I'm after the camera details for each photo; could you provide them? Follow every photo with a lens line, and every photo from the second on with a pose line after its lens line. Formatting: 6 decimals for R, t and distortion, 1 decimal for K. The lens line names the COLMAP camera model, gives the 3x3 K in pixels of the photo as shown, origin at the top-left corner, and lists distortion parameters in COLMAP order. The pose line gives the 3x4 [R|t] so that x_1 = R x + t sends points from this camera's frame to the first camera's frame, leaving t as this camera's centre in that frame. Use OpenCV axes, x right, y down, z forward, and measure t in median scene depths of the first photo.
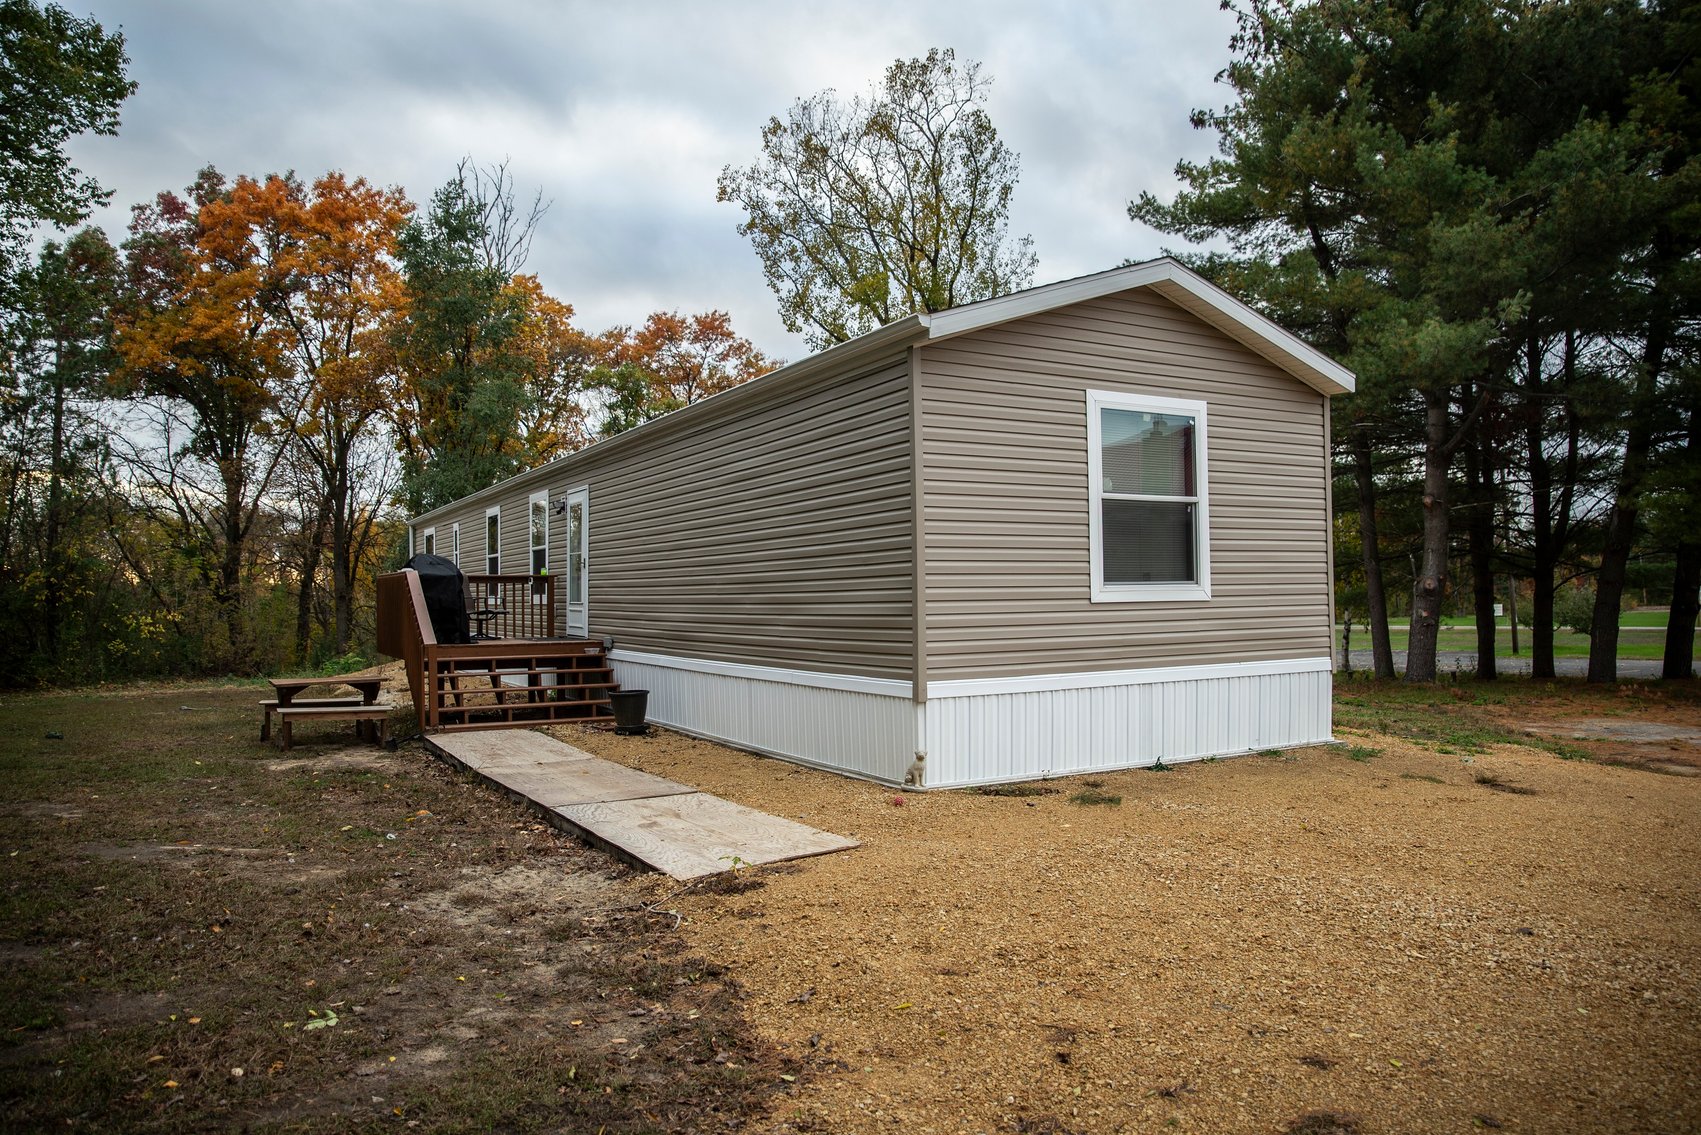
lens RADIAL K [[1173.9, 0, 843.3], [0, 1173.9, 566.5], [0, 0, 1]] dist [-0.136120, 0.110217]
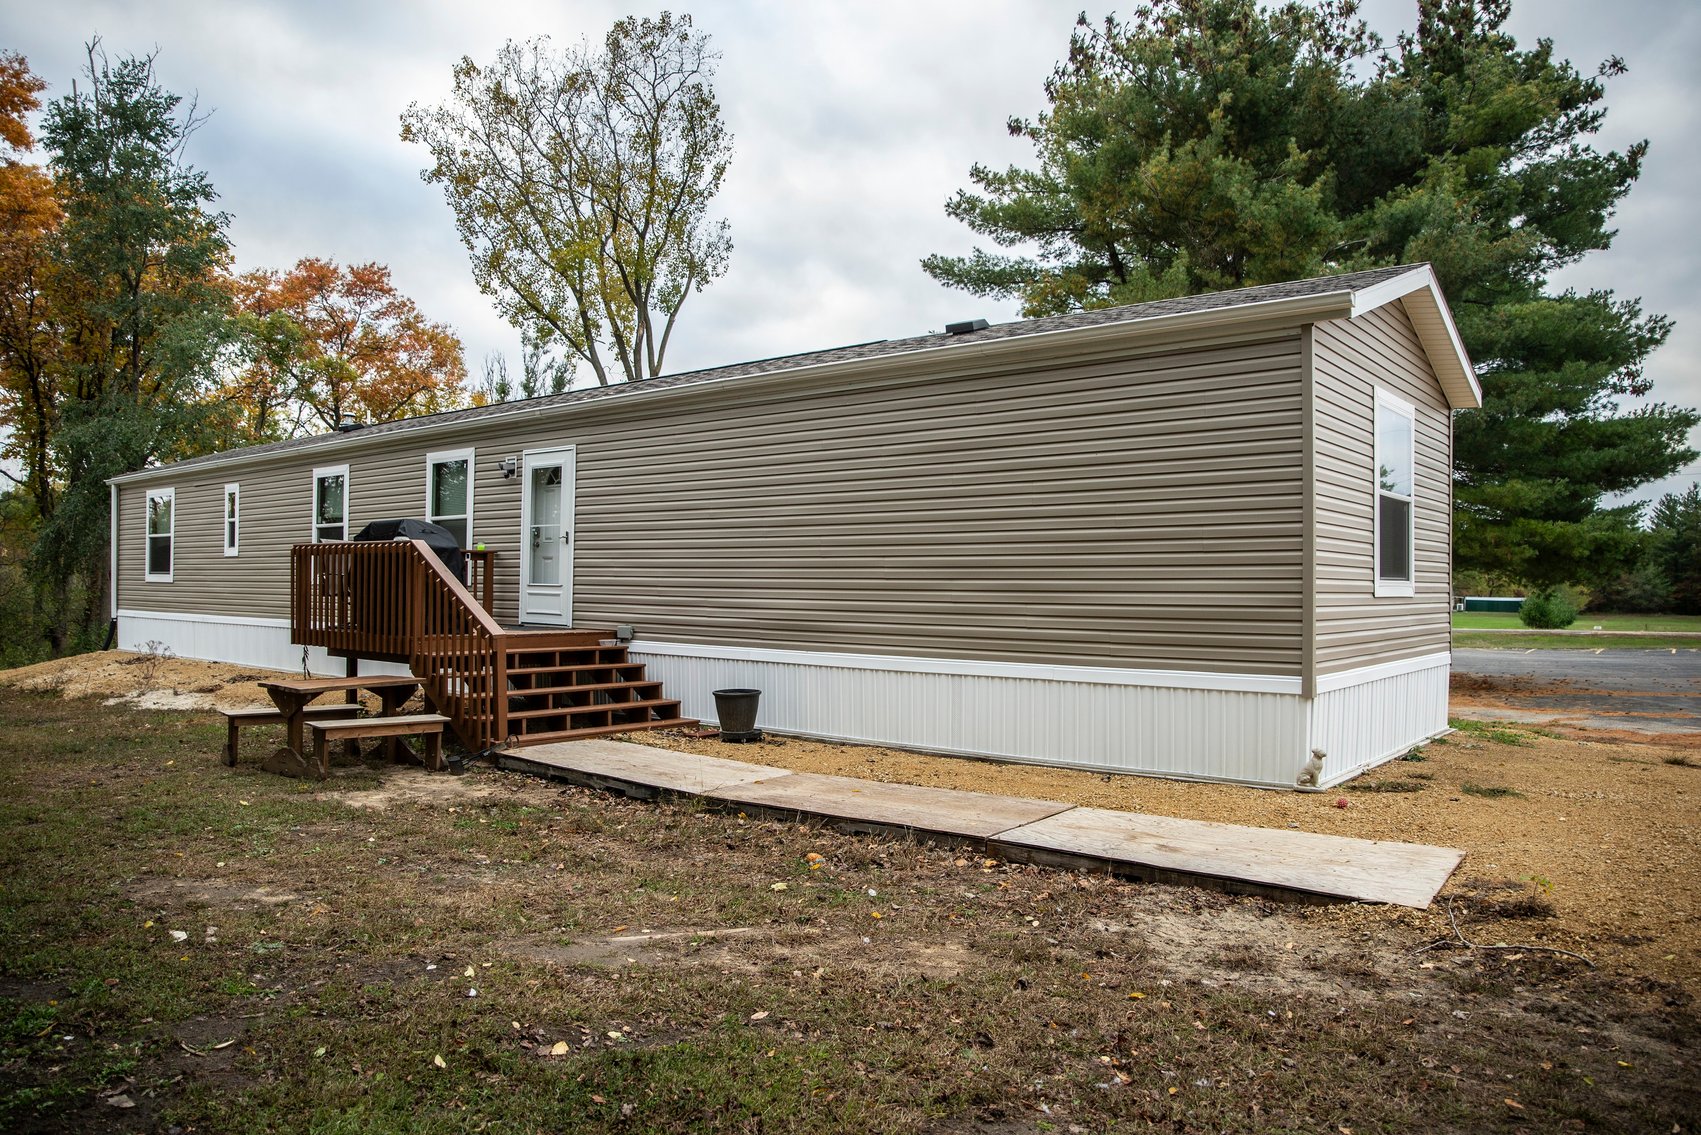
lens RADIAL K [[1167.8, 0, 796.2], [0, 1167.8, 586.8], [0, 0, 1]] dist [-0.140635, 0.112759]
pose [[0.931343, 0.019057, 0.363645, -0.149221], [-0.028736, 0.999362, 0.021224, 0.003938], [-0.363008, -0.030217, 0.931296, 0.064739]]
